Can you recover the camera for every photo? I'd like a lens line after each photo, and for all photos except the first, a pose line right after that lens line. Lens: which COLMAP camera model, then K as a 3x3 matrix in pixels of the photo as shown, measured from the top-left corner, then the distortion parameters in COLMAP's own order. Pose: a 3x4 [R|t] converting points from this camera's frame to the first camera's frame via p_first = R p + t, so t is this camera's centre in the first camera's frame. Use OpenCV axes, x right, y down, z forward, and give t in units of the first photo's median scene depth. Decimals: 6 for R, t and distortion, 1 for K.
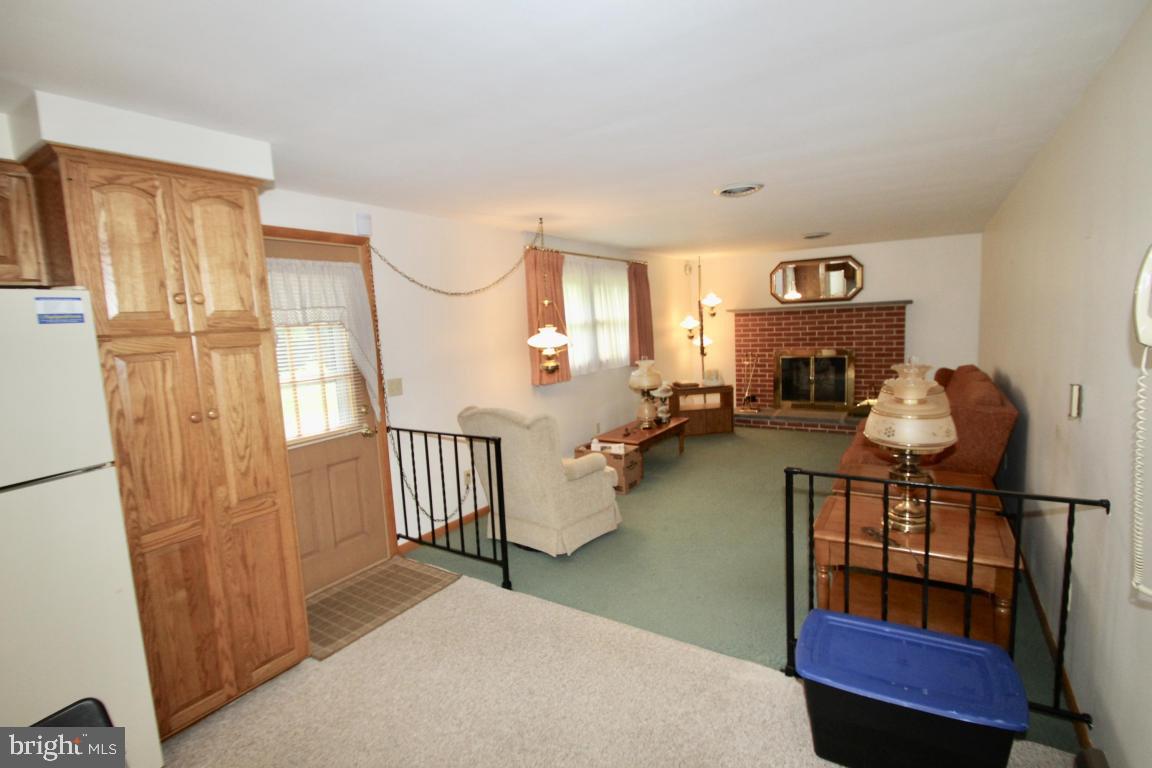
lens RADIAL K [[537.8, 0, 574.2], [0, 537.8, 378.1], [0, 0, 1]] dist [-0.012473, -0.000871]
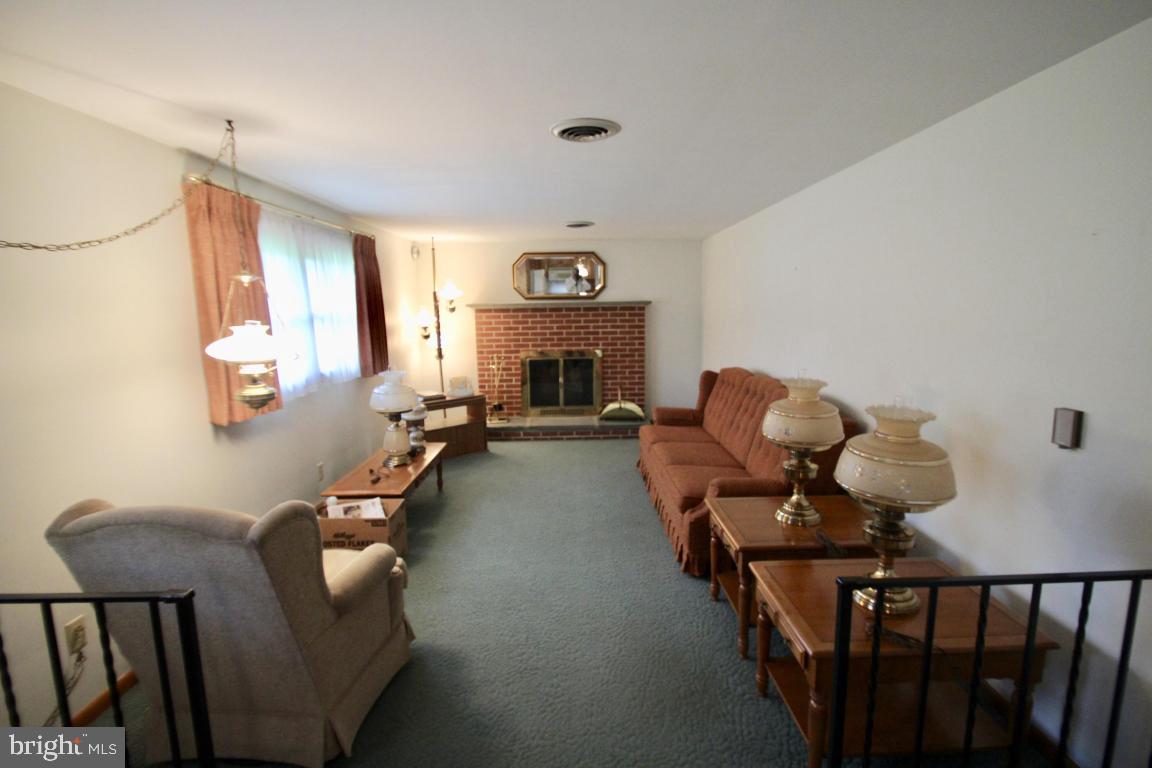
lens RADIAL K [[537.8, 0, 586.1], [0, 537.8, 388.4], [0, 0, 1]] dist [-0.012473, -0.000871]
pose [[0.821856, -0.052892, 0.567234, -0.053761], [0.036532, 0.998525, 0.040177, -0.025739], [-0.568522, -0.012298, 0.822576, 0.227970]]
